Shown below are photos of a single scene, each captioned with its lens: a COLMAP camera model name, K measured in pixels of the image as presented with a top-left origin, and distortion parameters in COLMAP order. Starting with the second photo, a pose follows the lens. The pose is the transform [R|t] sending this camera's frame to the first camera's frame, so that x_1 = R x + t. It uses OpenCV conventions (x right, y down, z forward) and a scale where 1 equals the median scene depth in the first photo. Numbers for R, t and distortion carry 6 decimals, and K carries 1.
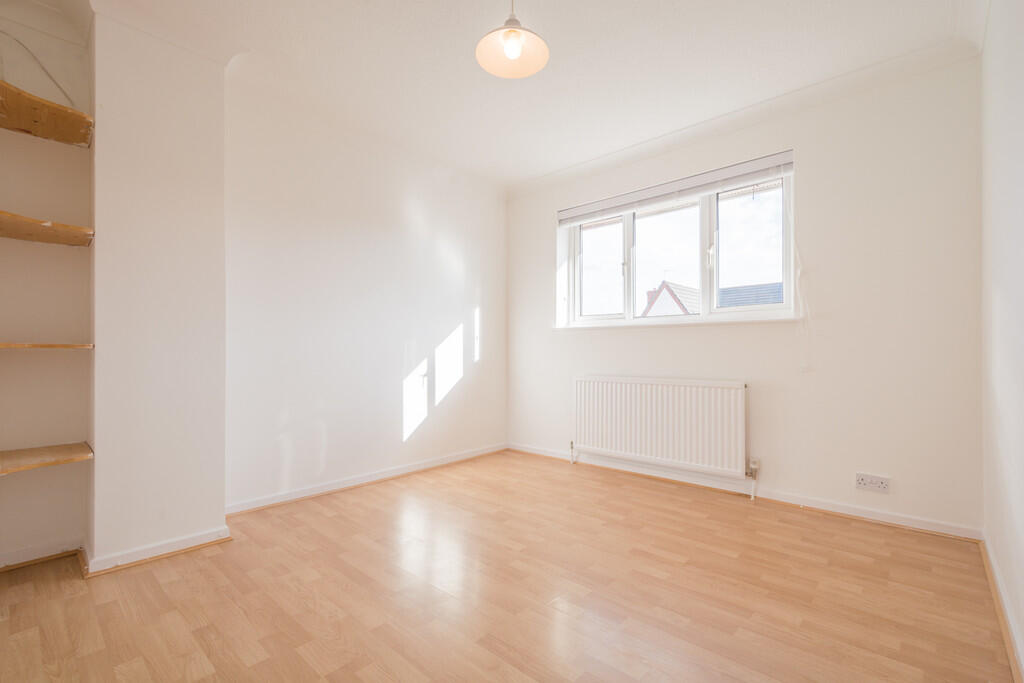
lens RADIAL K [[452.2, 0, 514.0], [0, 452.2, 344.9], [0, 0, 1]] dist [0.004549, 0.000459]
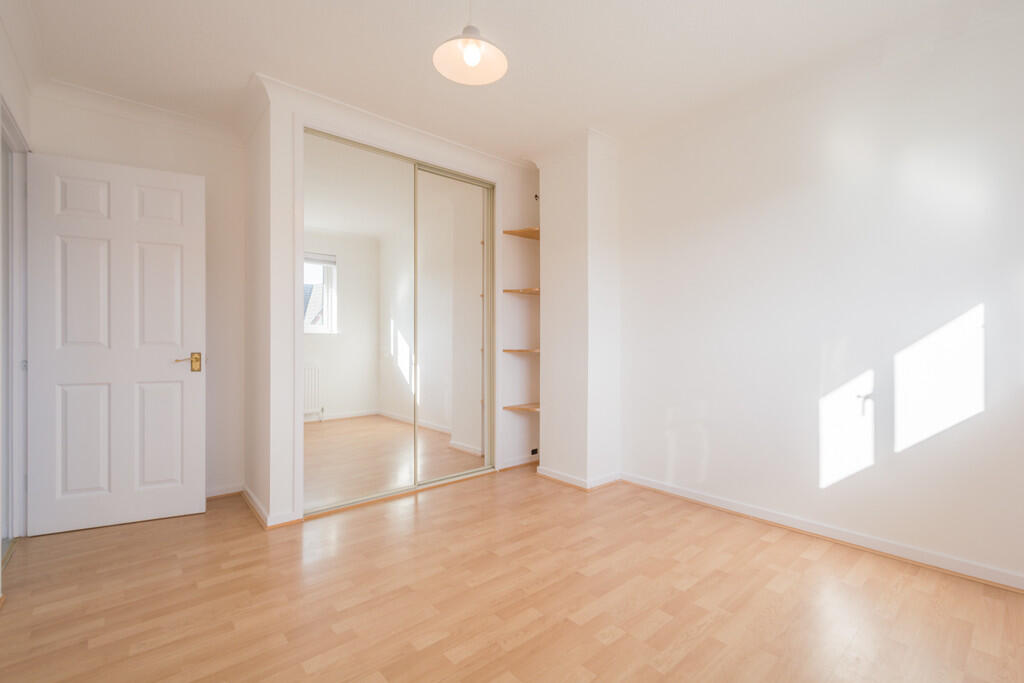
lens RADIAL K [[452.2, 0, 514.3], [0, 452.2, 343.2], [0, 0, 1]] dist [0.004549, 0.000459]
pose [[-0.128328, 0.003762, -0.991725, 0.489994], [0.020018, 0.999799, 0.001202, -0.017678], [0.991530, -0.019698, -0.128377, 0.615833]]
